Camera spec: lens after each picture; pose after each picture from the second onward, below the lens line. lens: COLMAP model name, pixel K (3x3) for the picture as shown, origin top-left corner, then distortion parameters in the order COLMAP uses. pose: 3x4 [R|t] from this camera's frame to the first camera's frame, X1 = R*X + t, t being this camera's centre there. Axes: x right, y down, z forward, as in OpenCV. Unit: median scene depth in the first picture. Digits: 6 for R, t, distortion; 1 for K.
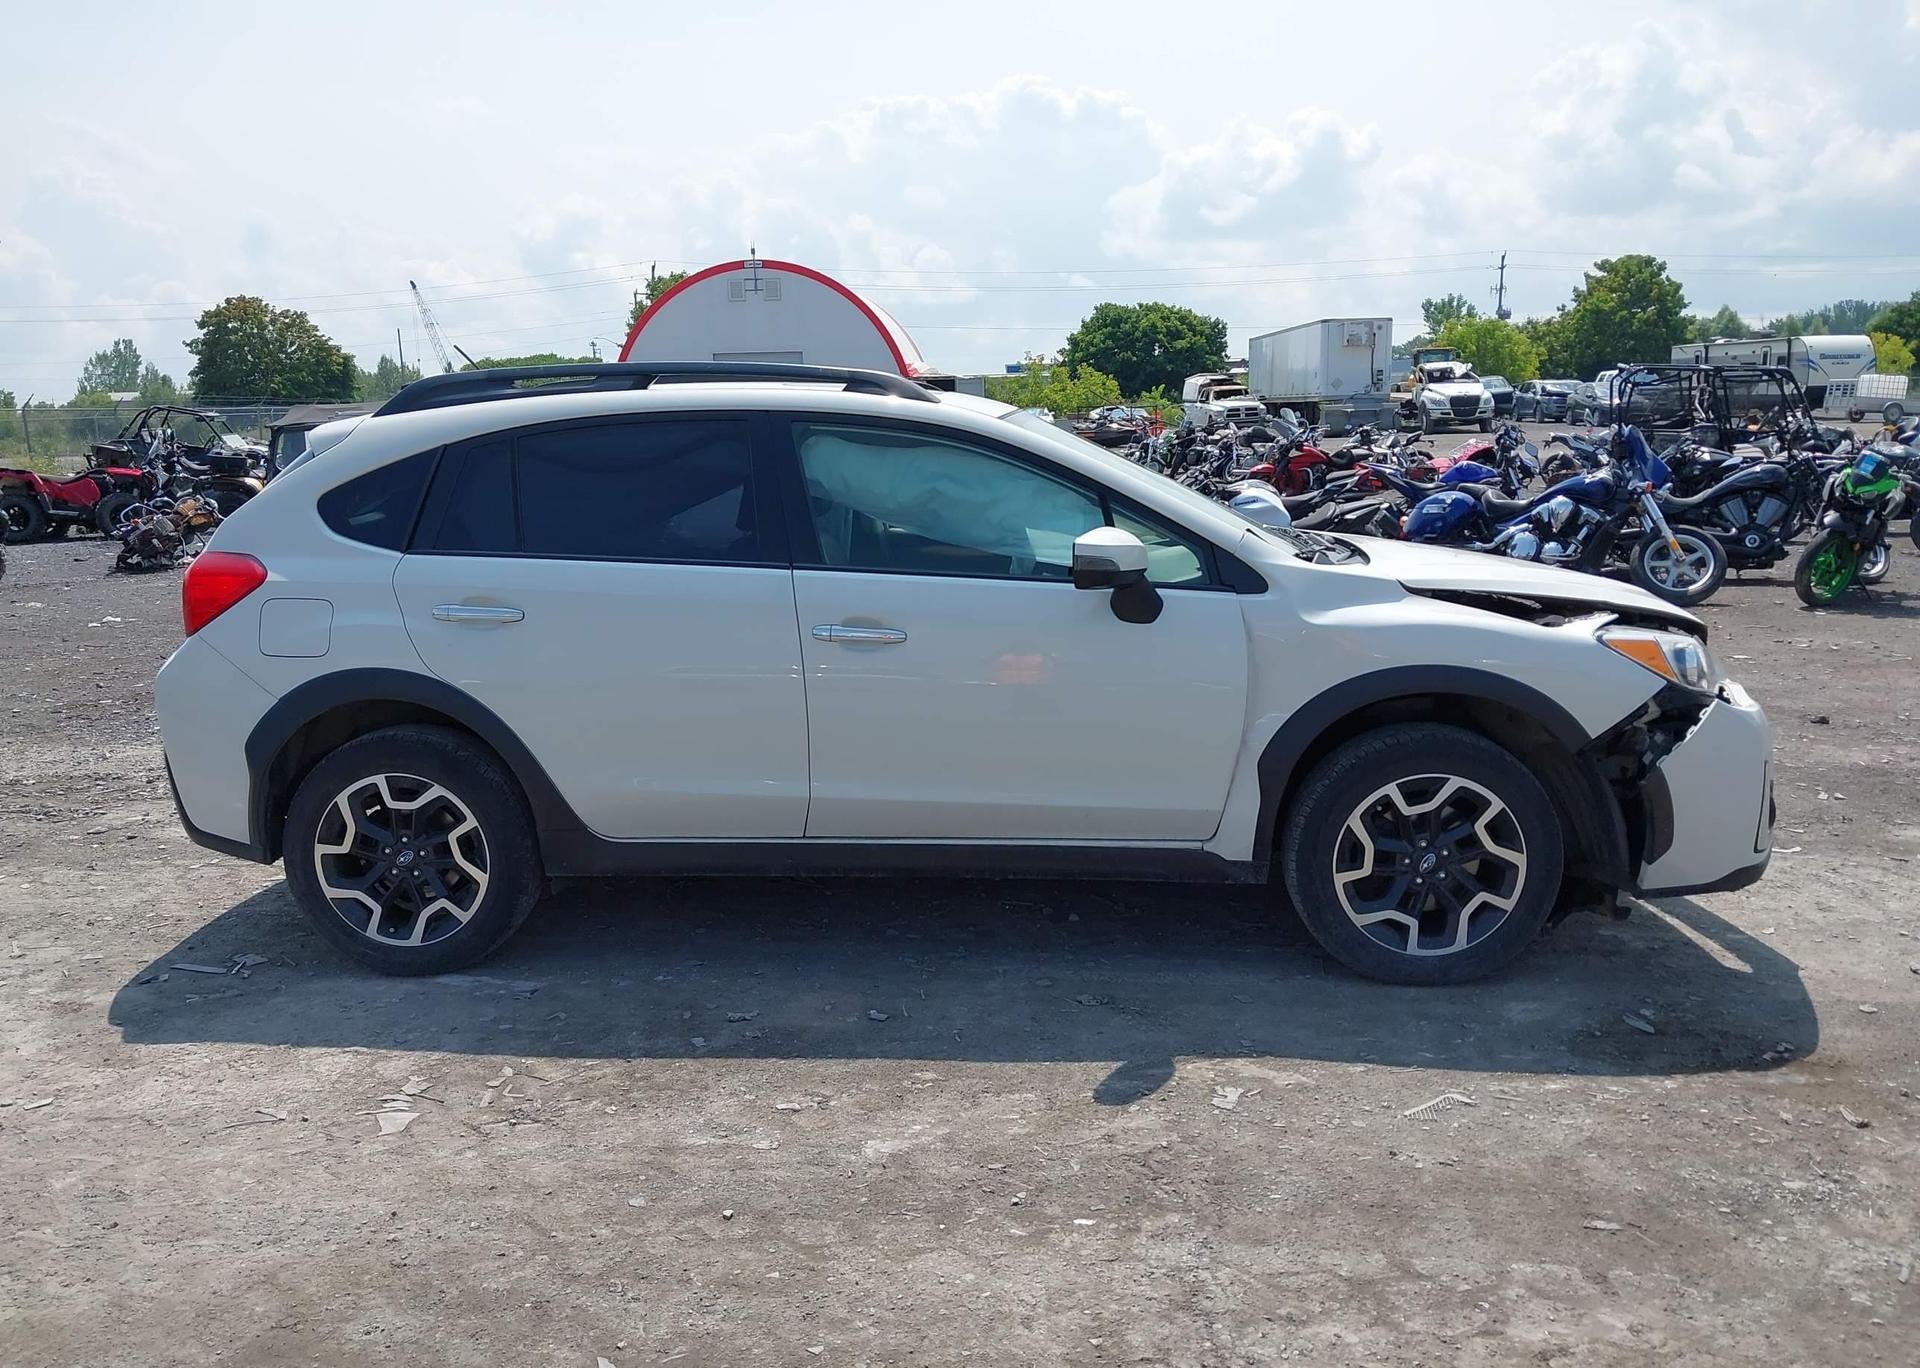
lens RADIAL K [[1526.9, 0, 932.9], [0, 1526.9, 686.4], [0, 0, 1]] dist [0.005000, -0.013982]
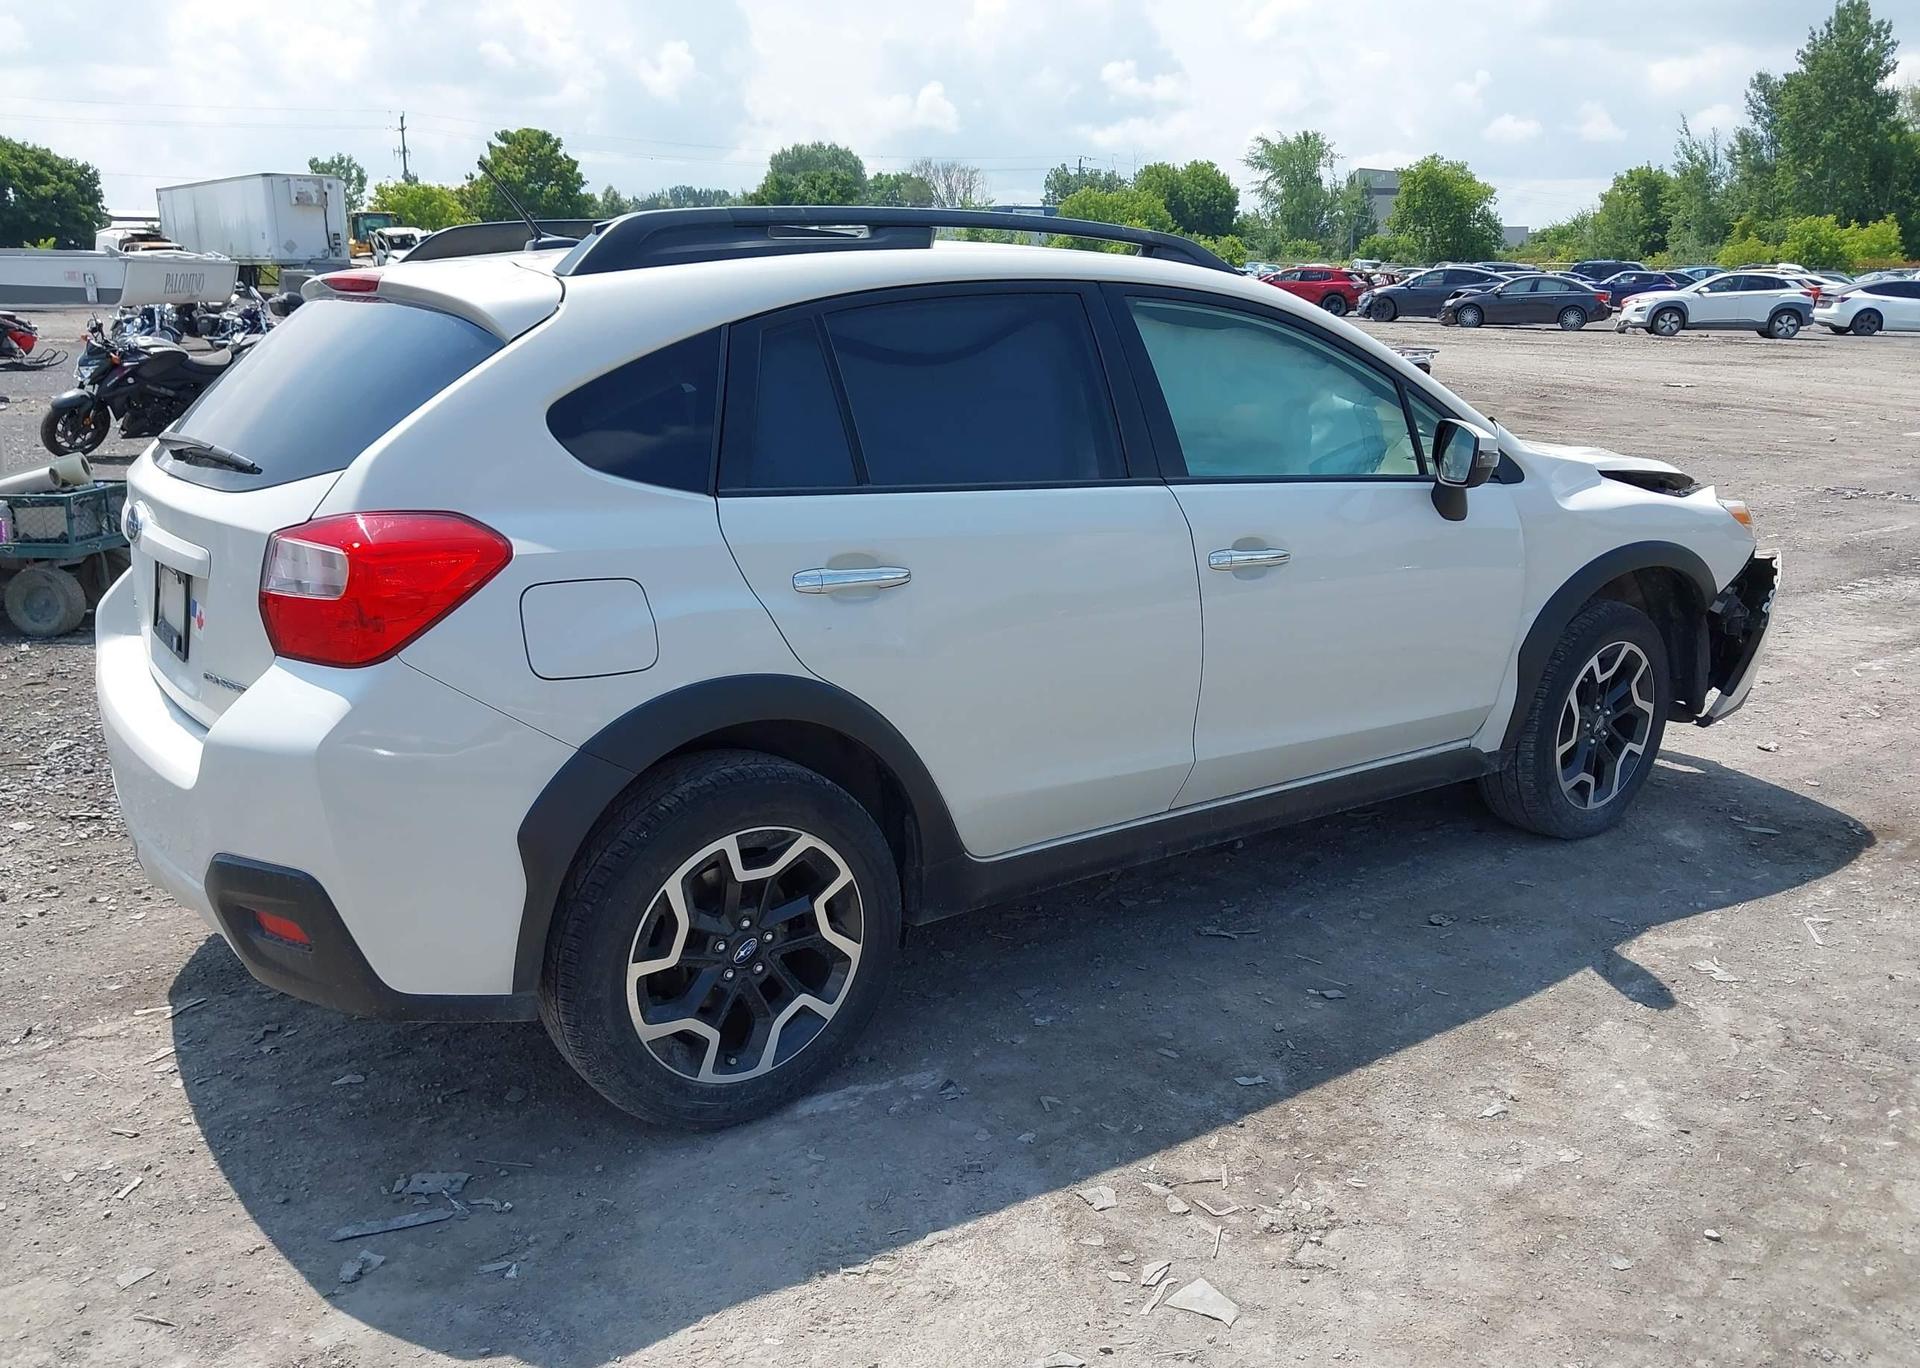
lens RADIAL K [[1526.9, 0, 951.6], [0, 1526.9, 701.6], [0, 0, 1]] dist [0.005000, -0.013982]
pose [[0.767825, -0.143755, 0.624323, -0.687548], [0.086226, 0.988822, 0.121638, -0.070833], [-0.634830, -0.039564, 0.771638, 0.436165]]
